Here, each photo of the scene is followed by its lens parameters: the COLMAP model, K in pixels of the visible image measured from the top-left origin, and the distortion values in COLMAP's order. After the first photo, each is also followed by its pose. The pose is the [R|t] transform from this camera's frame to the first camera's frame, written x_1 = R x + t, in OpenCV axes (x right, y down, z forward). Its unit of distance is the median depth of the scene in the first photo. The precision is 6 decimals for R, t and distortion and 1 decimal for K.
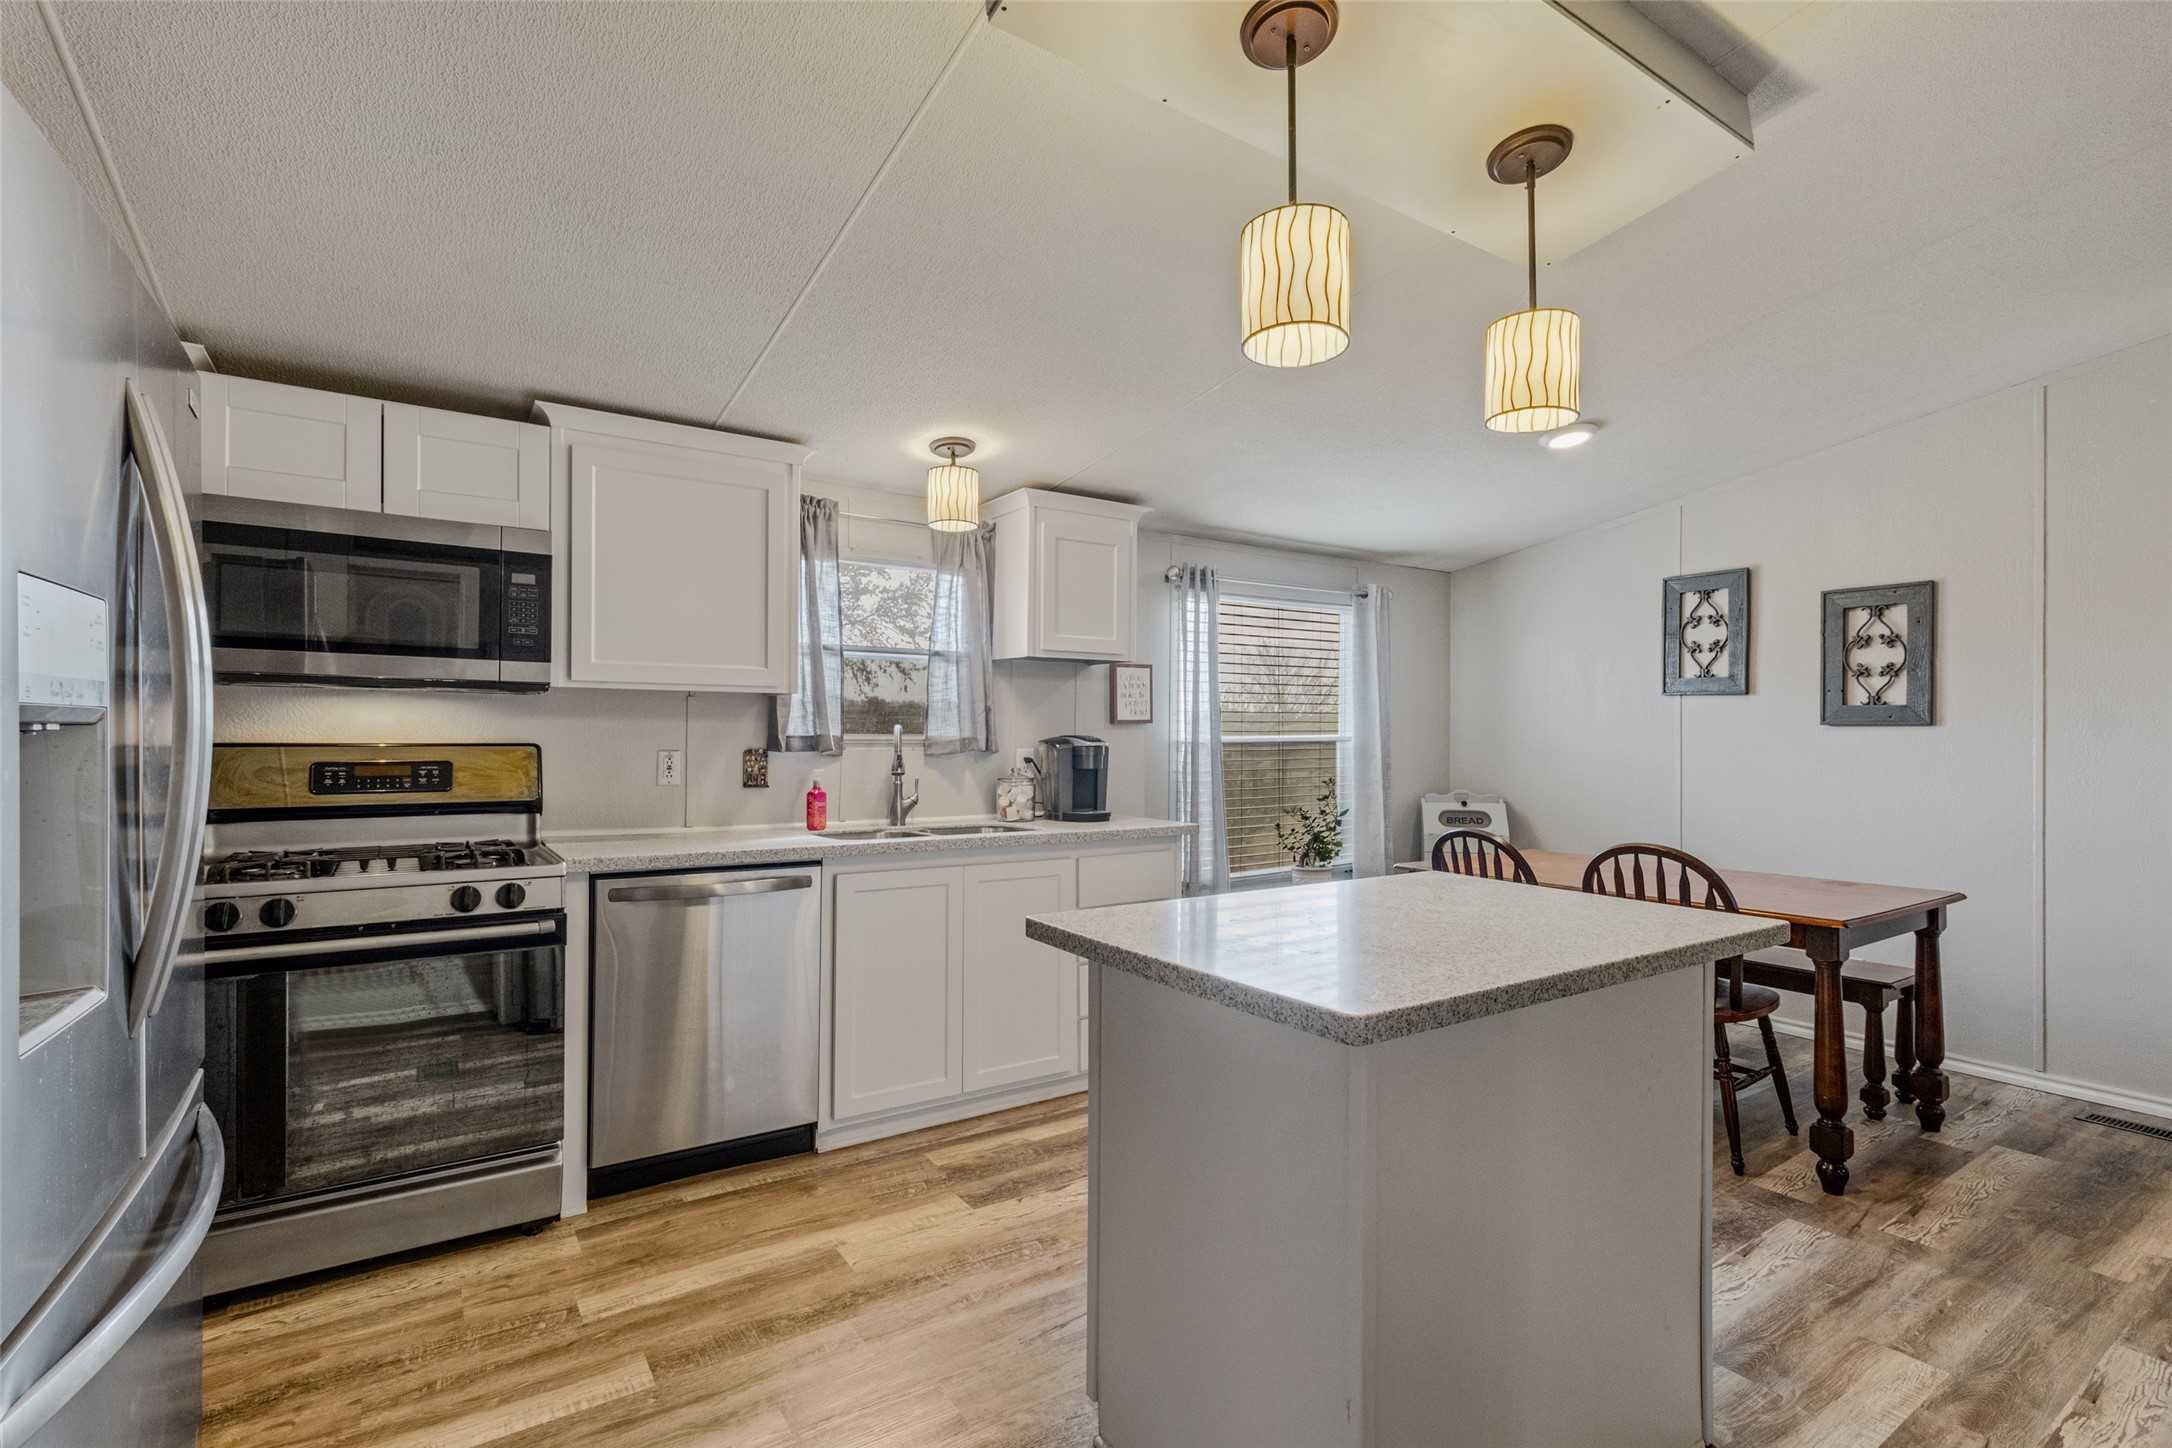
lens RADIAL K [[996.3, 0, 1111.5], [0, 996.3, 732.6], [0, 0, 1]] dist [0.002240, 0.000375]
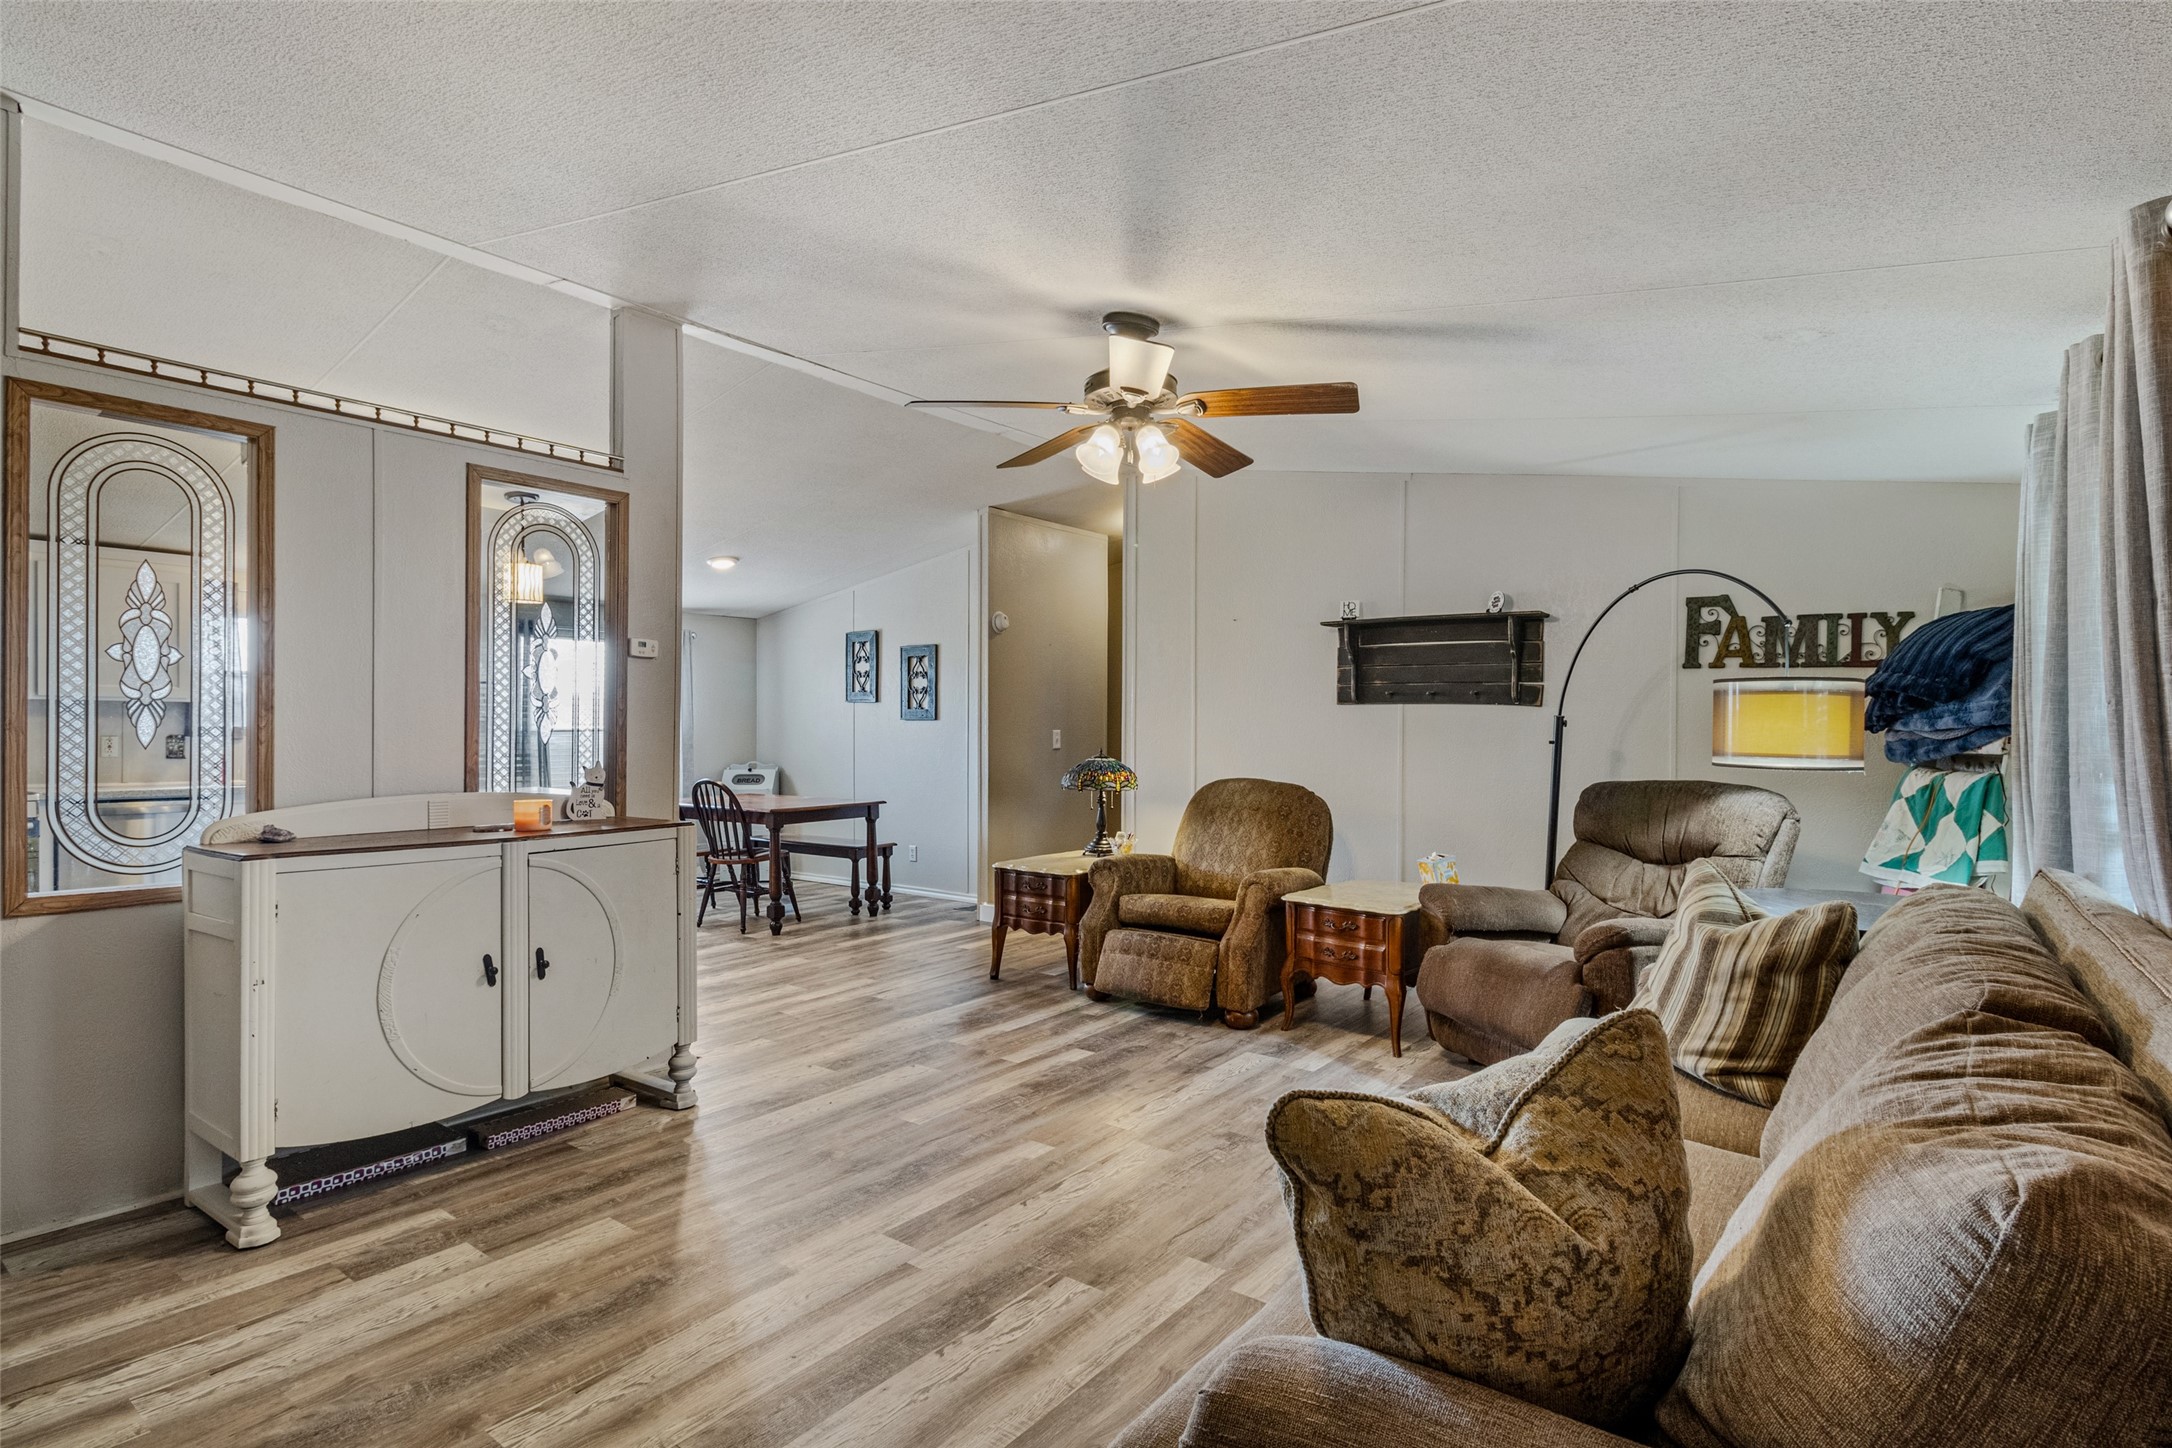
lens RADIAL K [[1065.2, 0, 1095.7], [0, 1065.2, 729.3], [0, 0, 1]] dist [-0.002722, -0.000286]
pose [[0.947591, -0.004428, 0.319456, 0.555645], [0.004309, 0.999990, 0.001079, 0.011588], [-0.319458, 0.000354, 0.947600, -1.231064]]
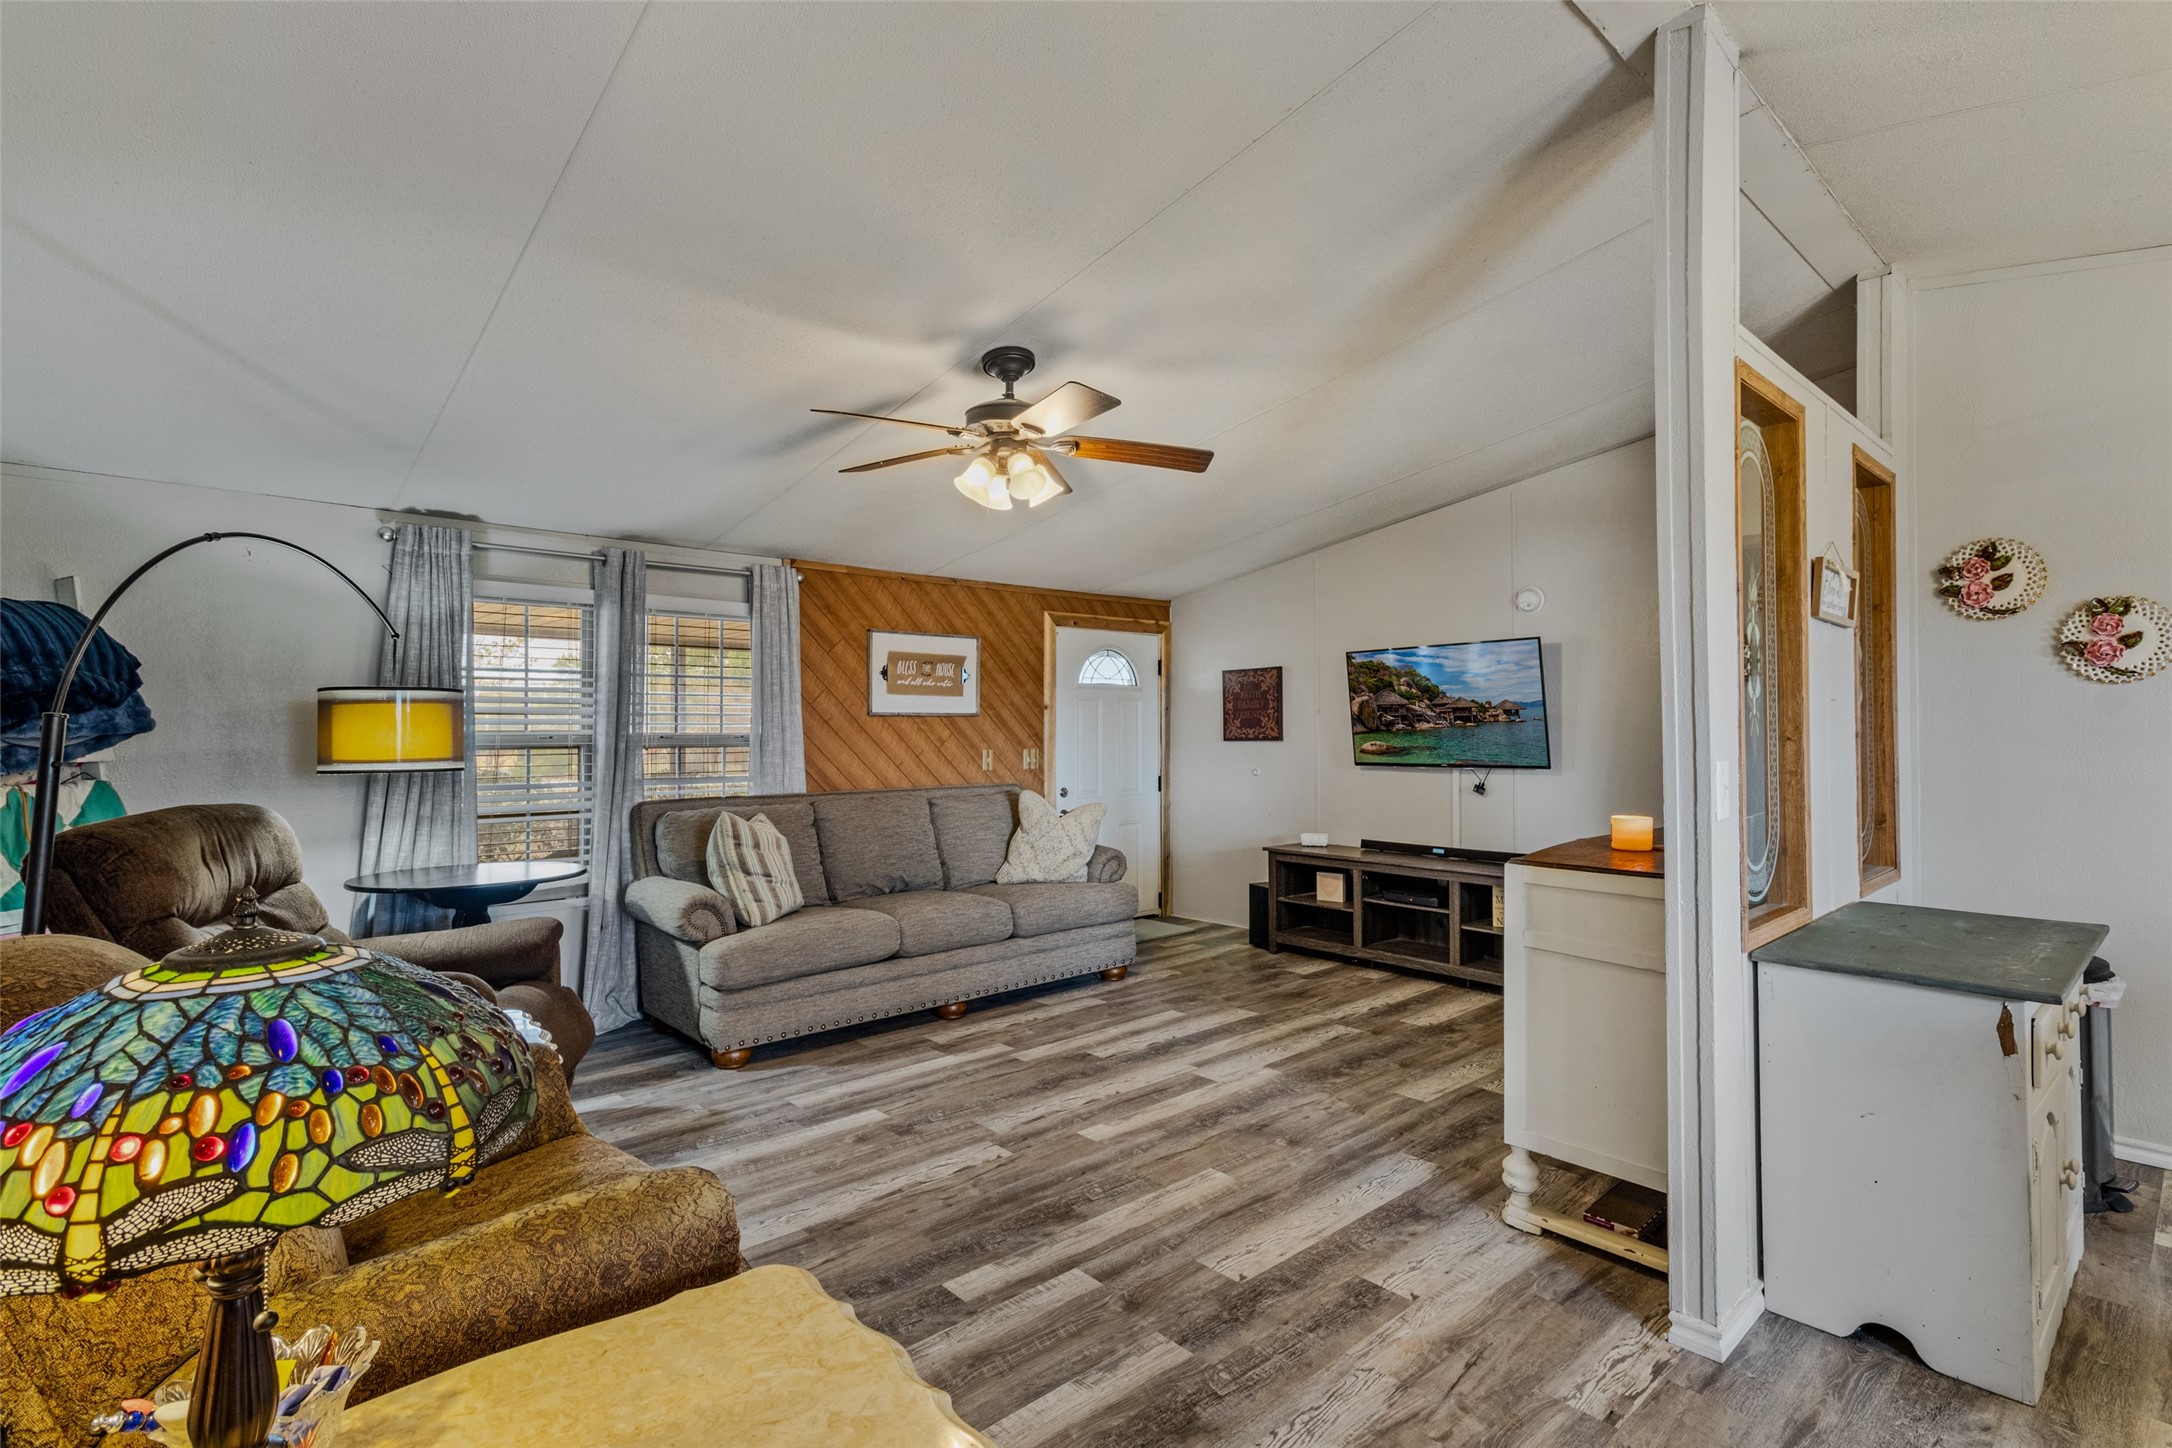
lens RADIAL K [[1021.1, 0, 1100.1], [0, 1021.1, 713.8], [0, 0, 1]] dist [0.003974, 0.001262]
pose [[-0.990296, -0.008598, -0.138707, 0.958405], [-0.006377, 0.999844, -0.016445, 0.006003], [0.138827, -0.015401, -0.990197, 0.741796]]
